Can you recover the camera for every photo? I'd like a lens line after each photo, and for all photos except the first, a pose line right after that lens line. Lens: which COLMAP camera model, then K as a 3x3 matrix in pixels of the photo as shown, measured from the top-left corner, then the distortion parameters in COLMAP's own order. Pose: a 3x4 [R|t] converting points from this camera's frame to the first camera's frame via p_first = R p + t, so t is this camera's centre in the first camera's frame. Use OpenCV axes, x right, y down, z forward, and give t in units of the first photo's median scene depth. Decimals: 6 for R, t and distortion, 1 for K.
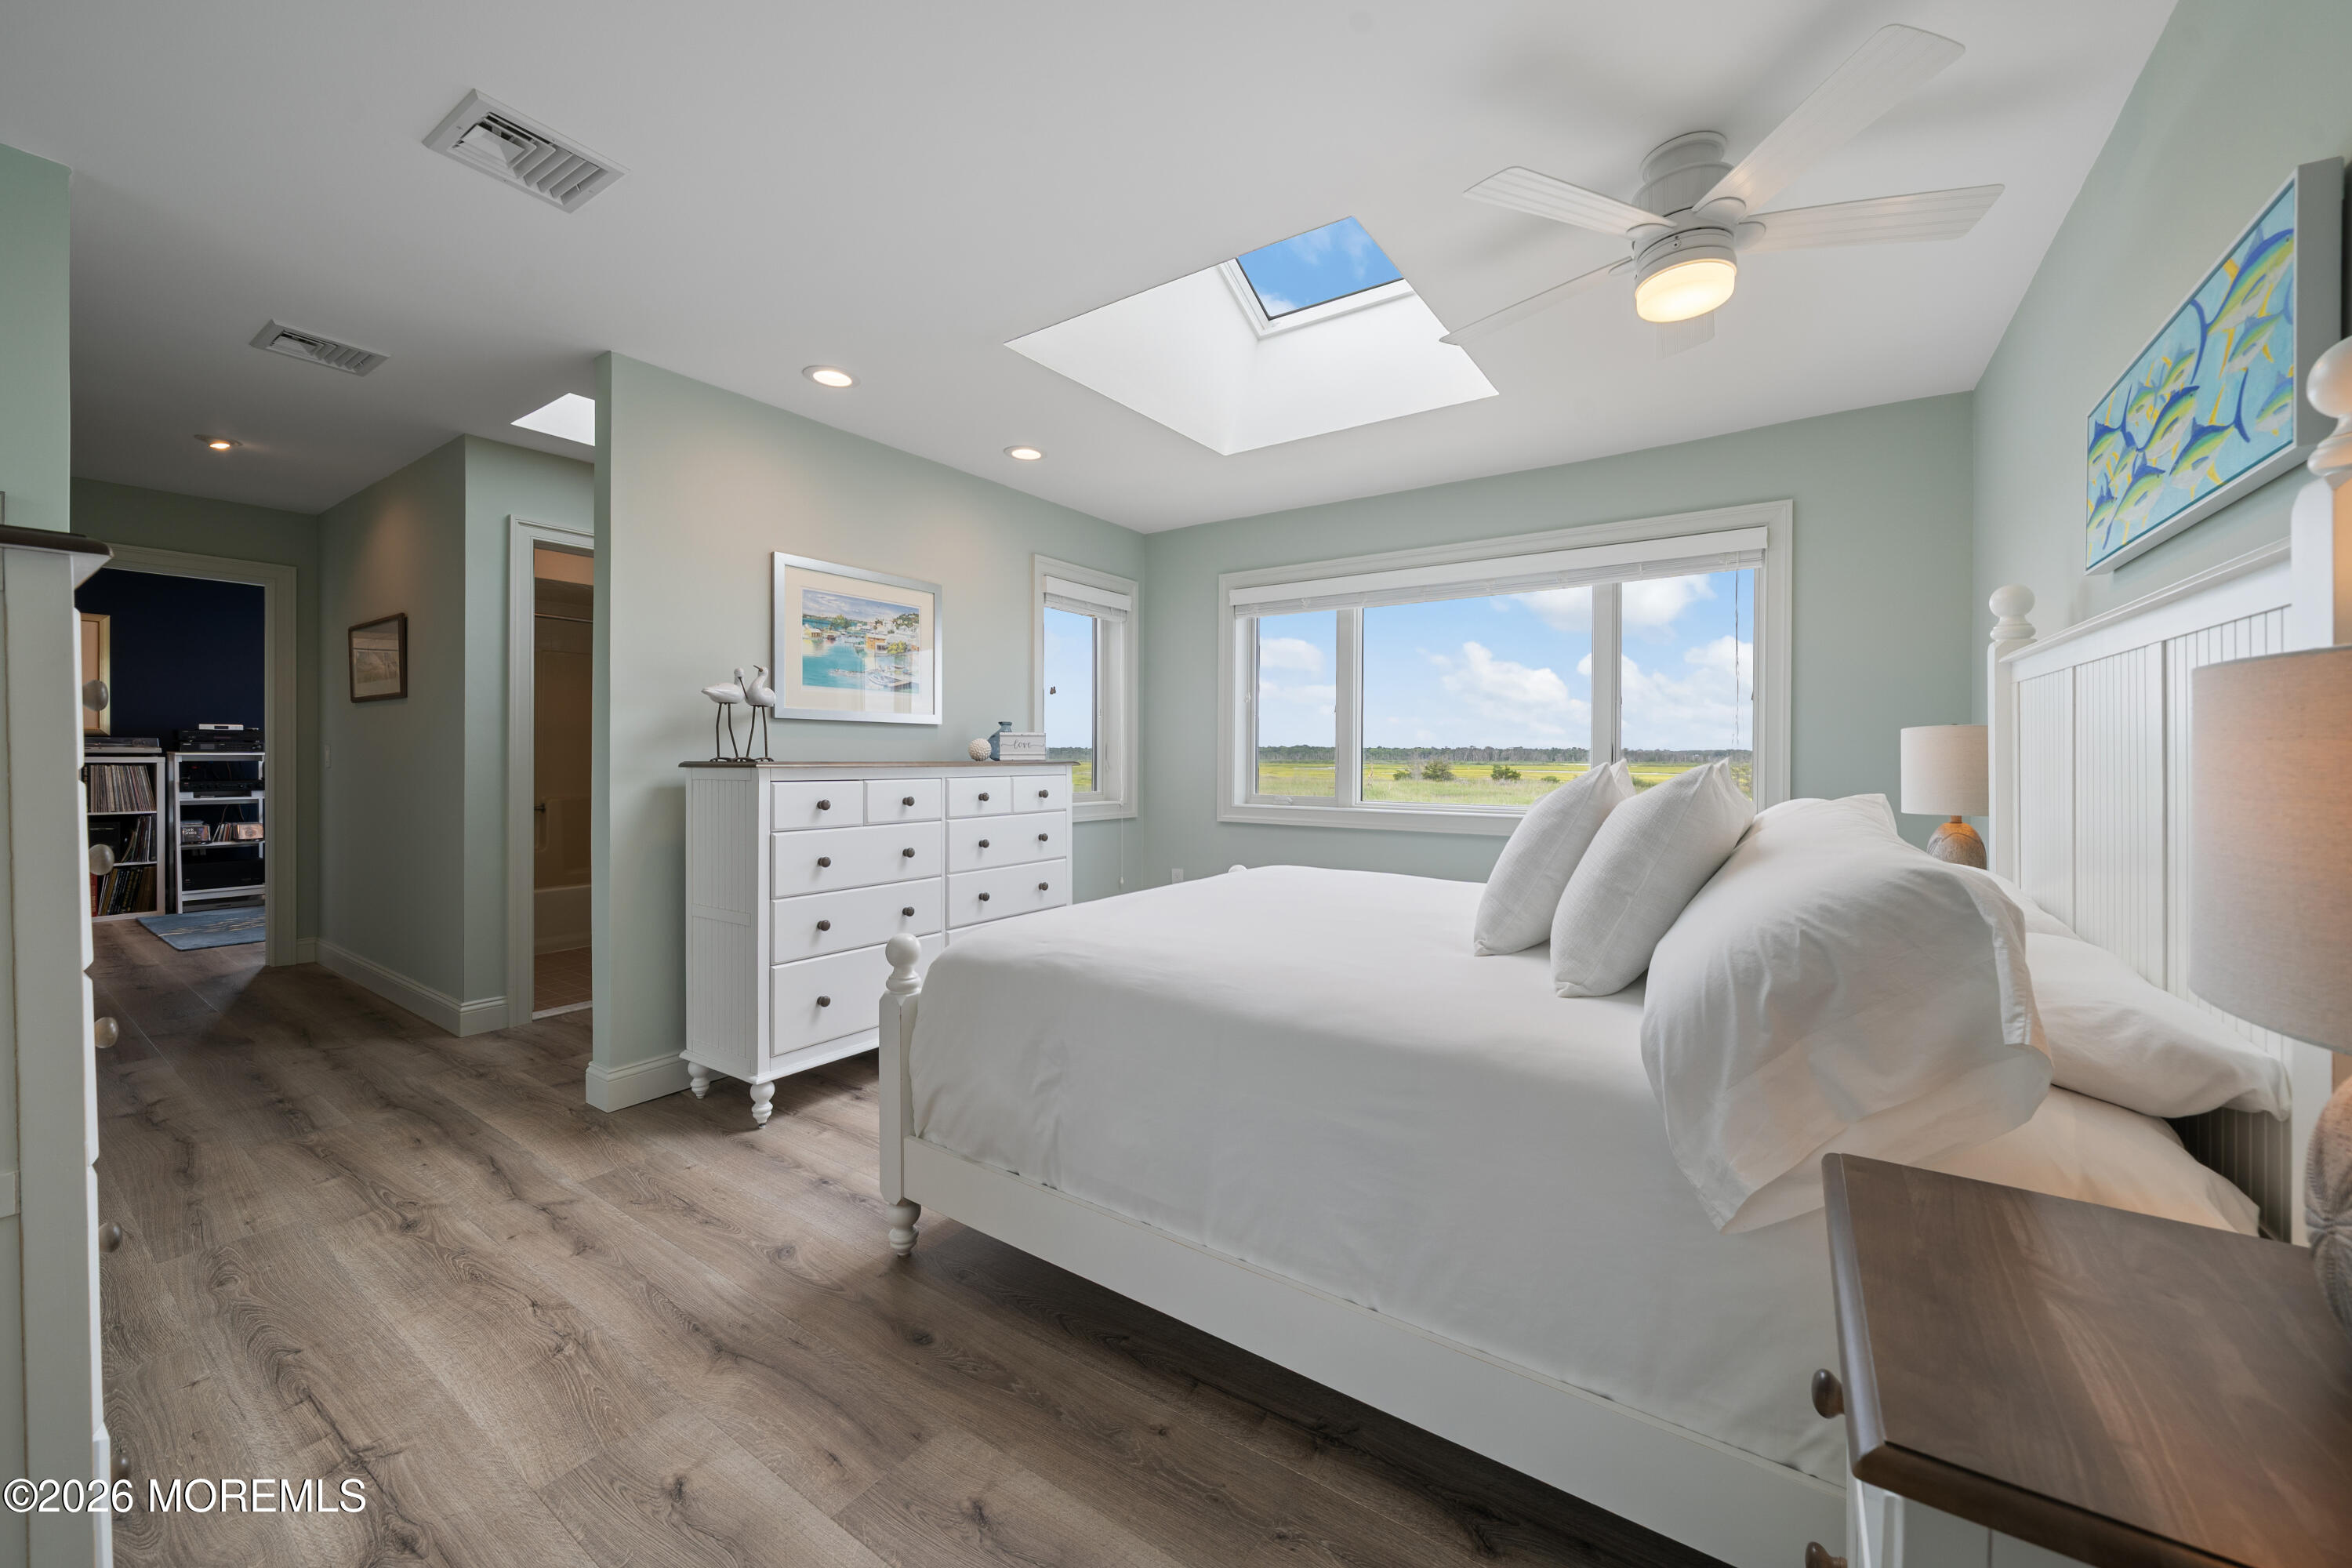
lens RADIAL K [[904.5, 0, 1155.6], [0, 904.5, 761.0], [0, 0, 1]] dist [-0.007254, 0.000927]
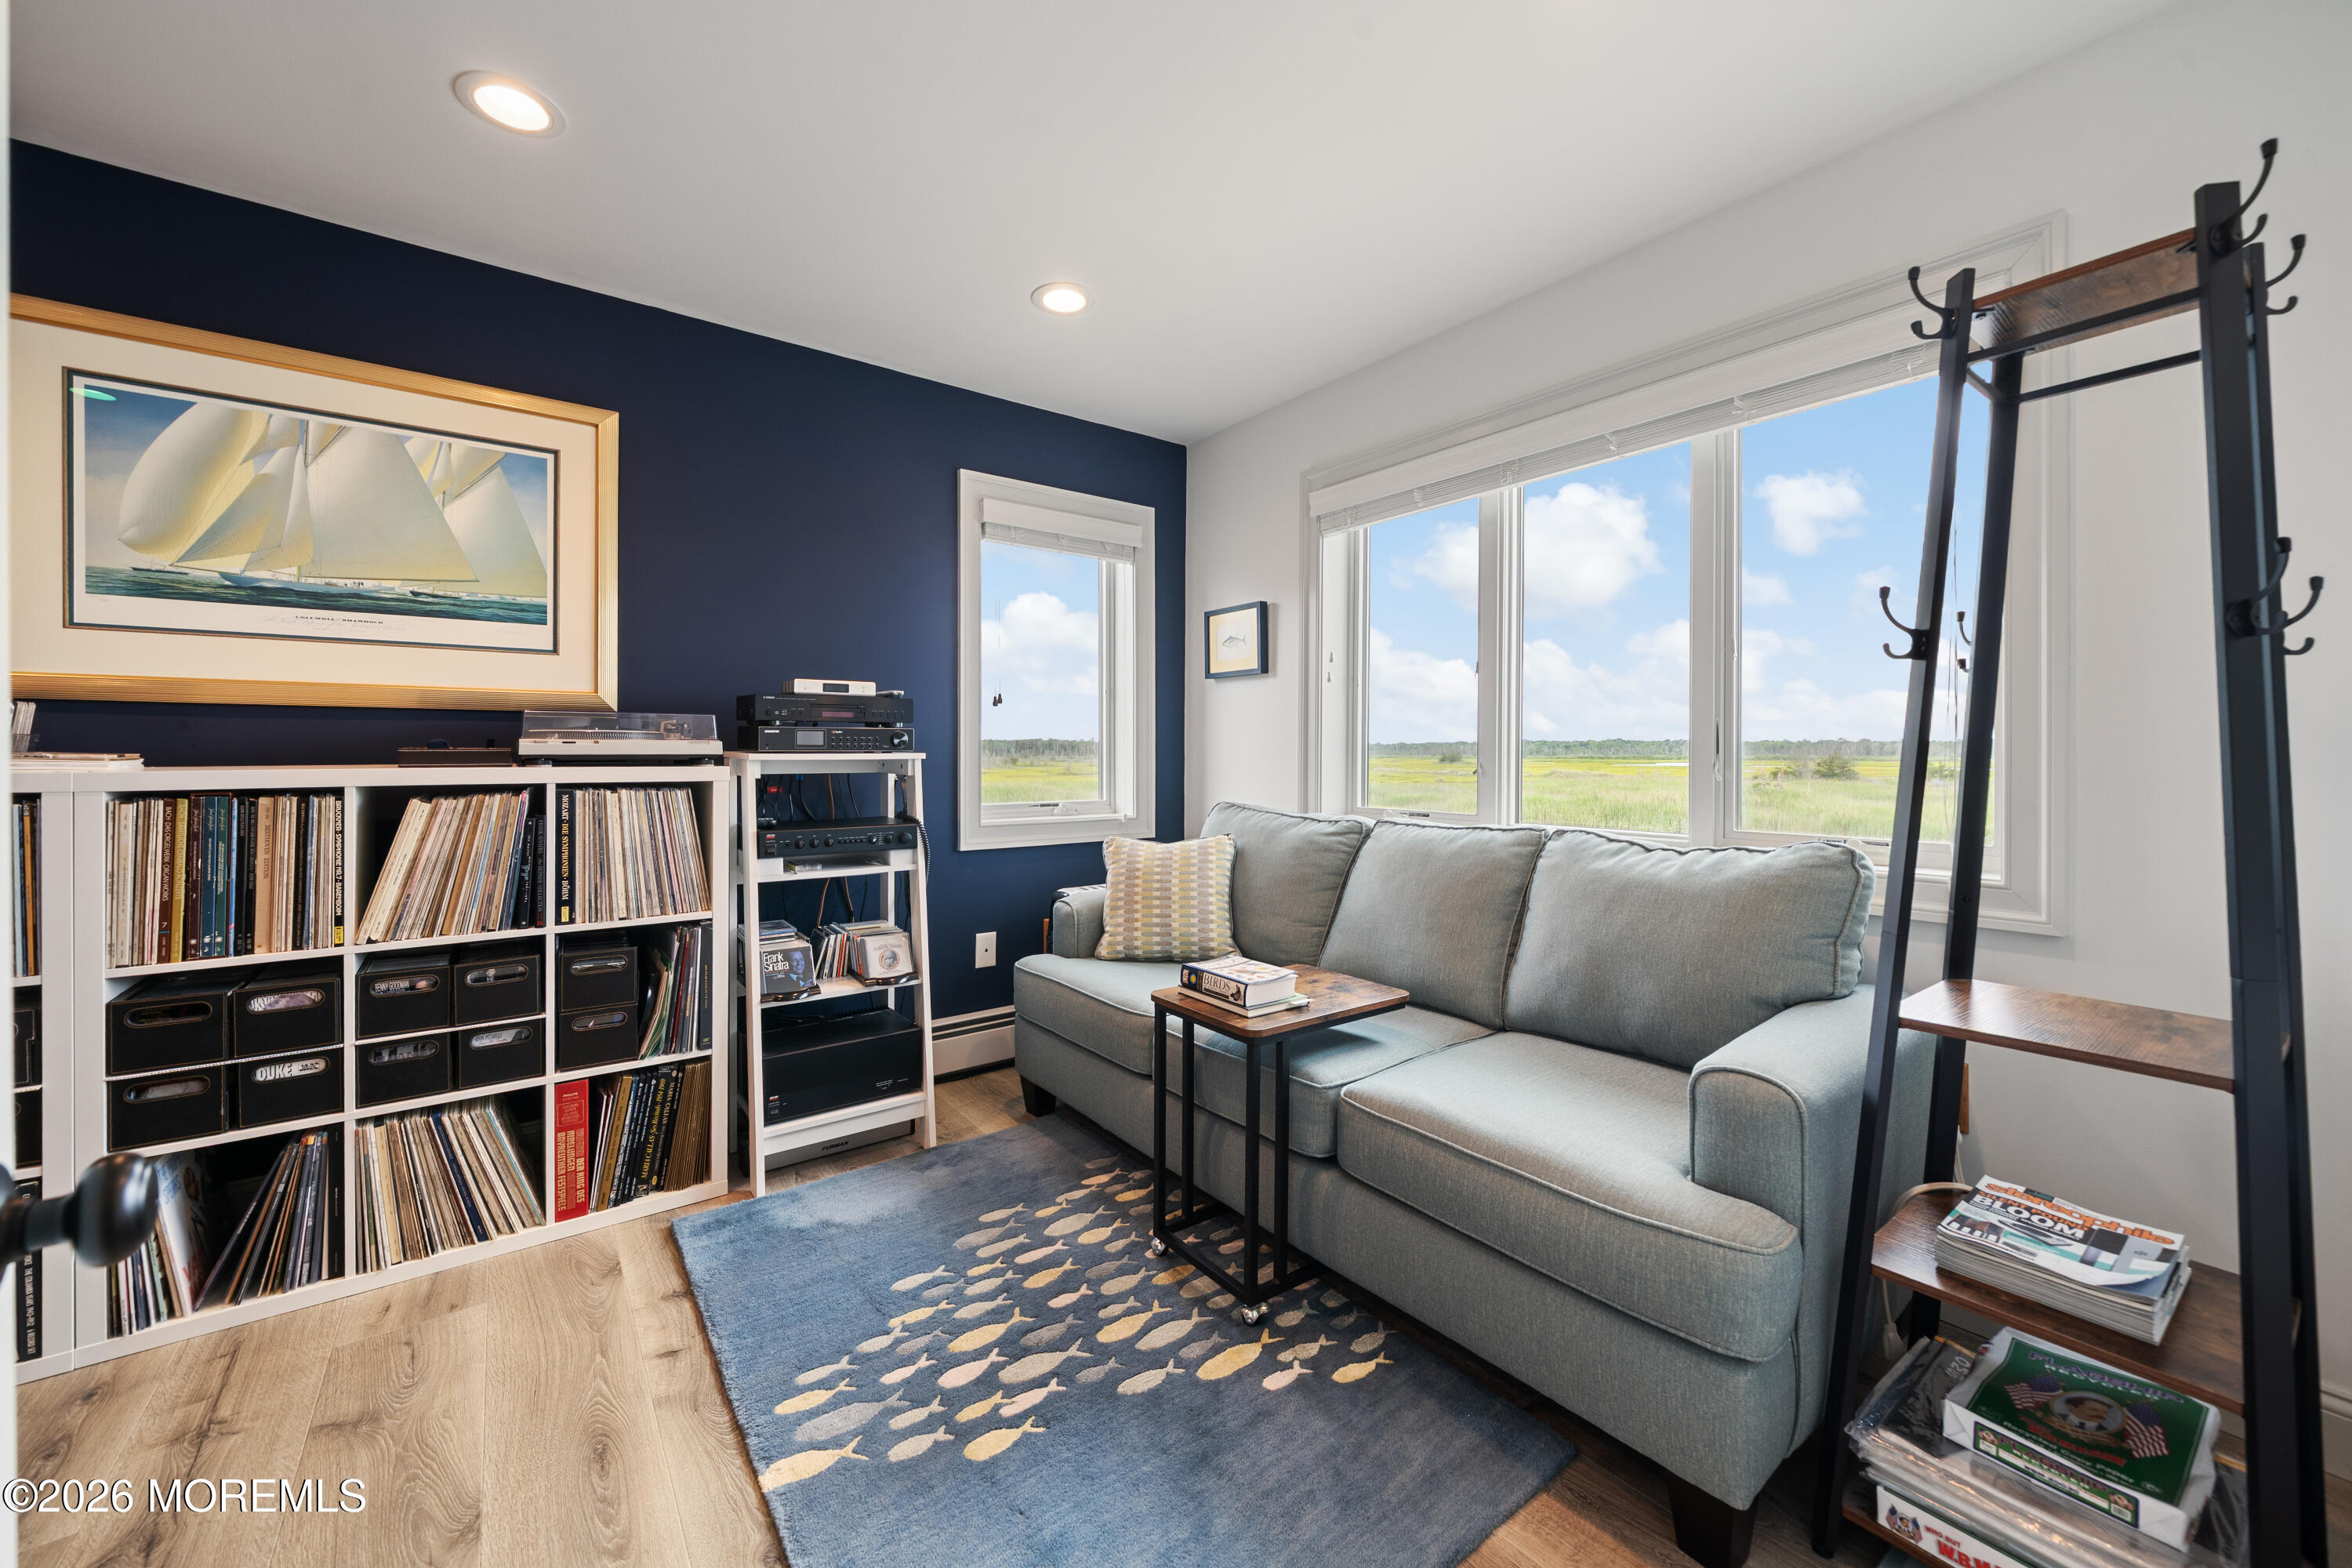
lens RADIAL K [[904.5, 0, 1148.8], [0, 904.5, 744.7], [0, 0, 1]] dist [-0.007254, 0.000927]
pose [[0.950773, -0.003134, -0.309873, -0.811536], [-0.000580, 0.999929, -0.011893, -0.008536], [0.309888, 0.011487, 0.950704, 0.688693]]
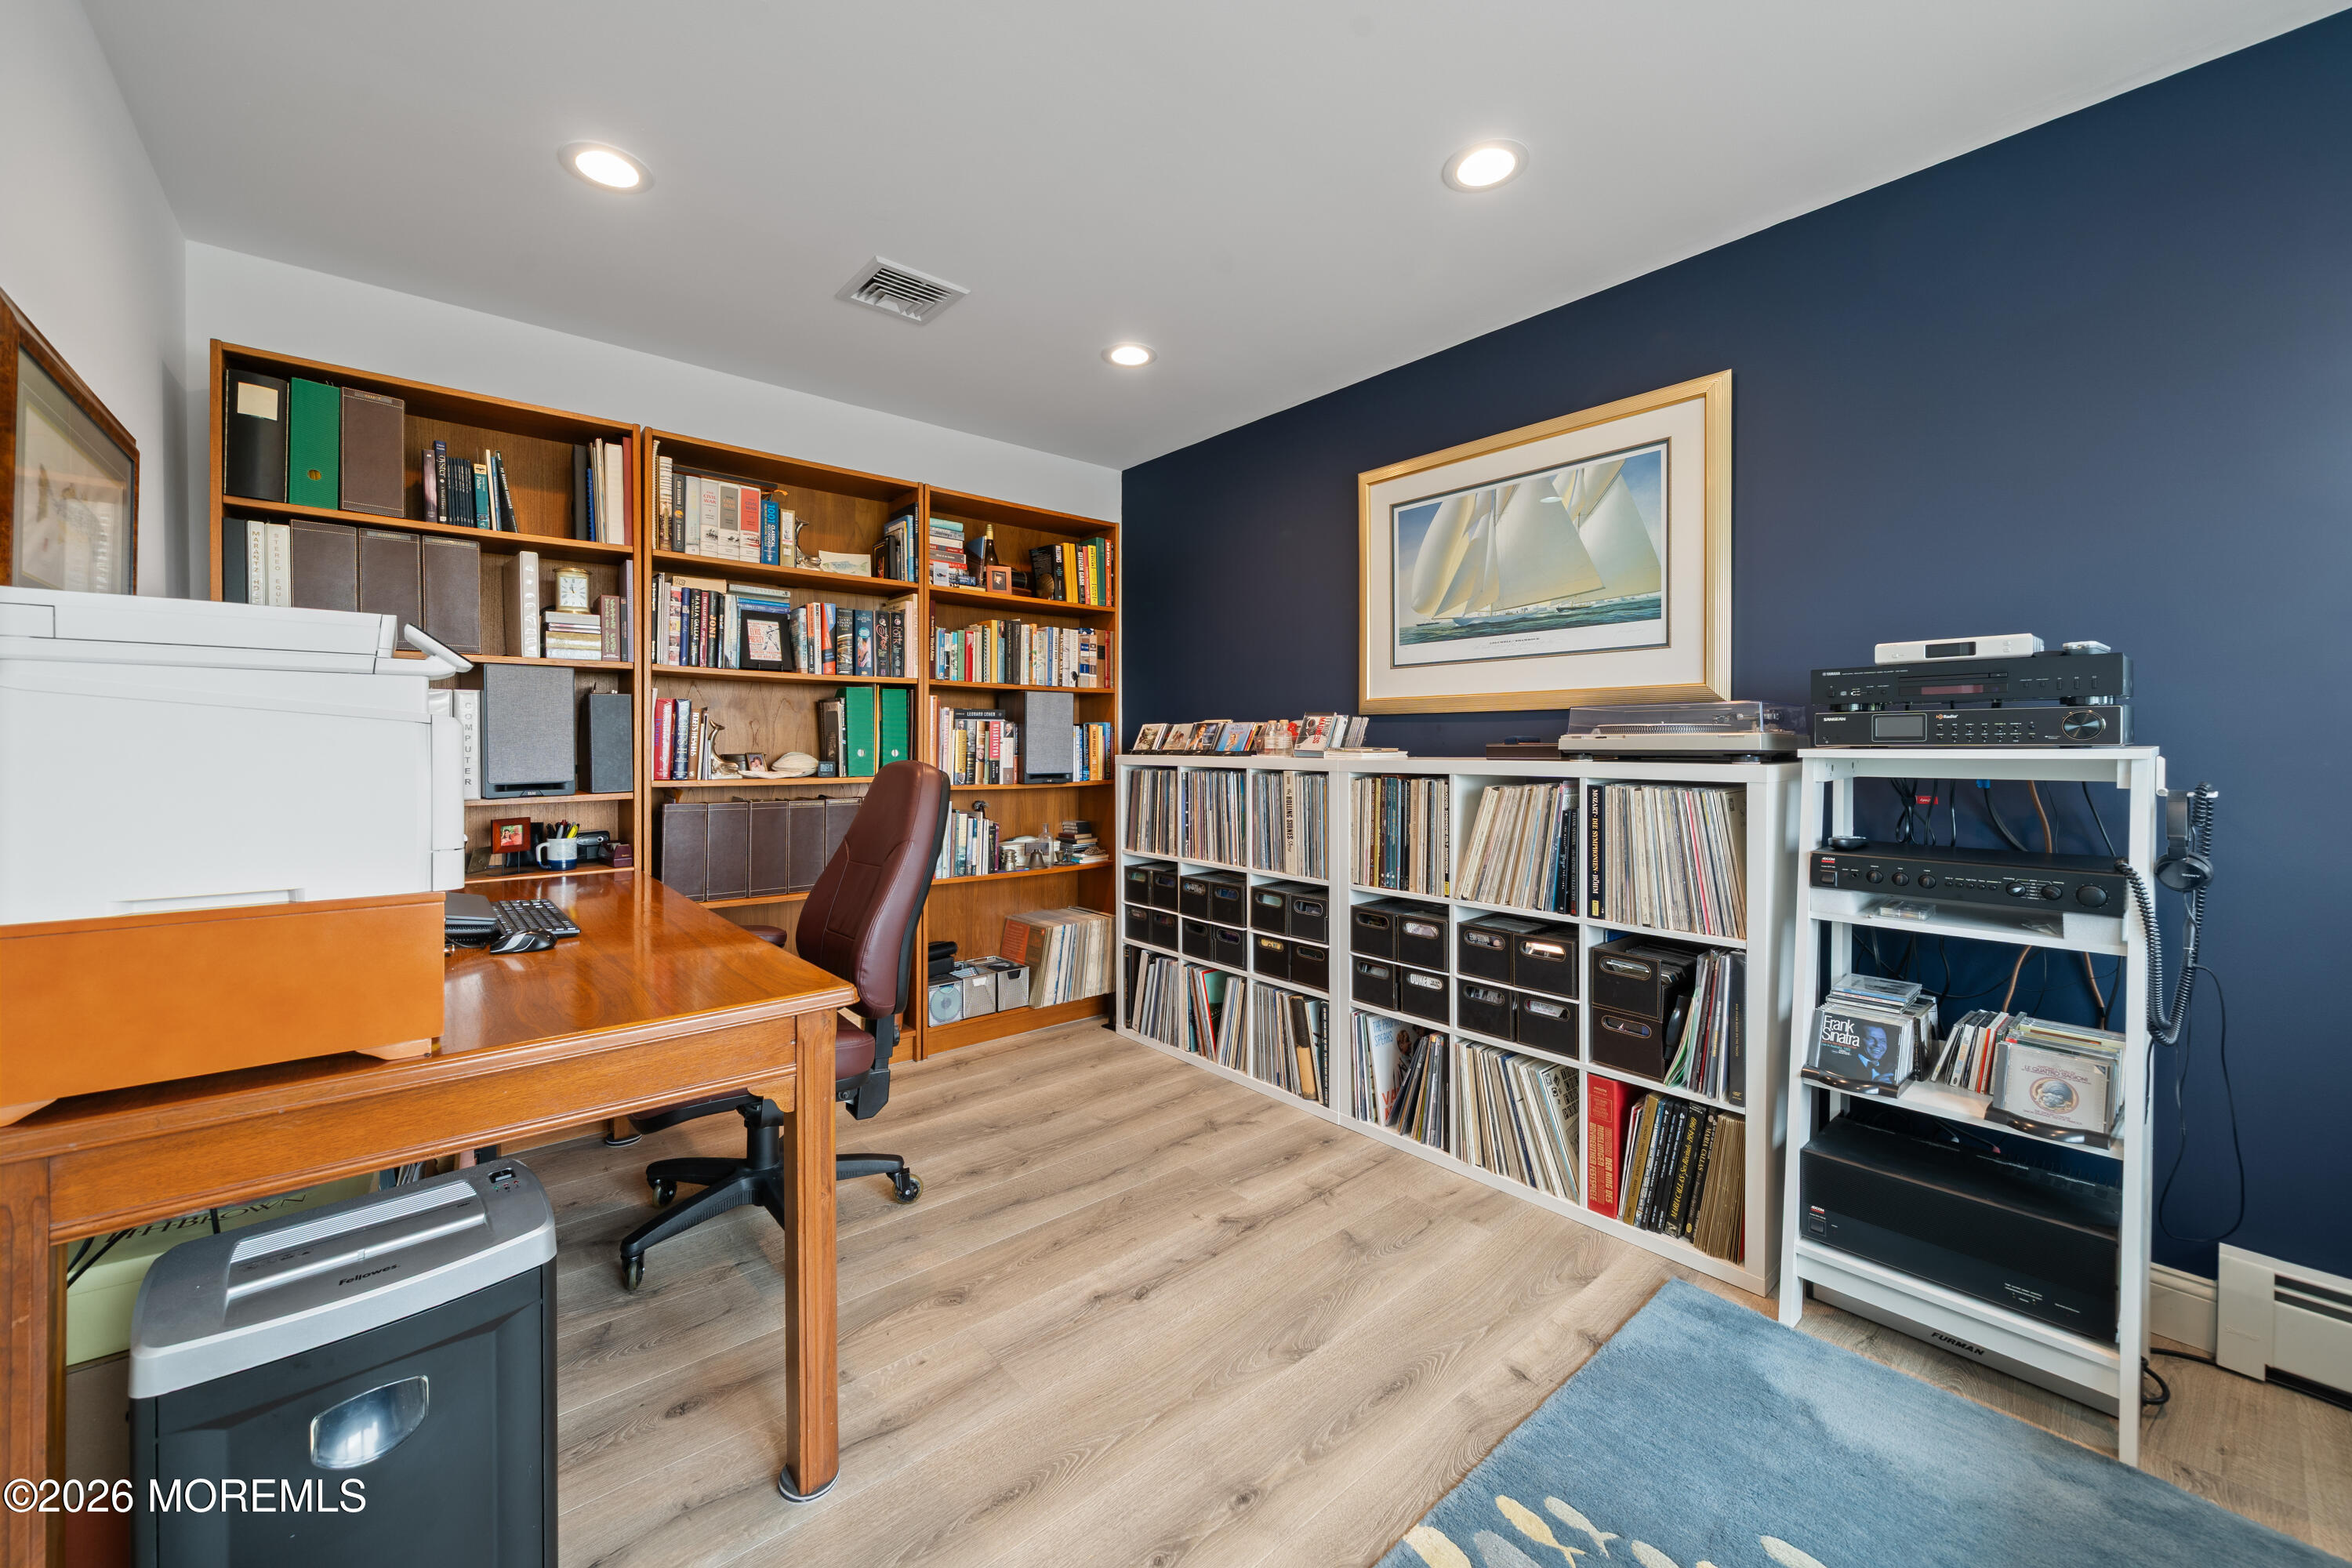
lens RADIAL K [[904.5, 0, 1198.3], [0, 904.5, 753.1], [0, 0, 1]] dist [-0.007254, 0.000927]
pose [[-0.243154, 0.002279, -0.969985, -0.758899], [-0.007612, 0.999962, 0.004258, -0.007583], [0.969958, 0.008419, -0.243127, 0.877761]]
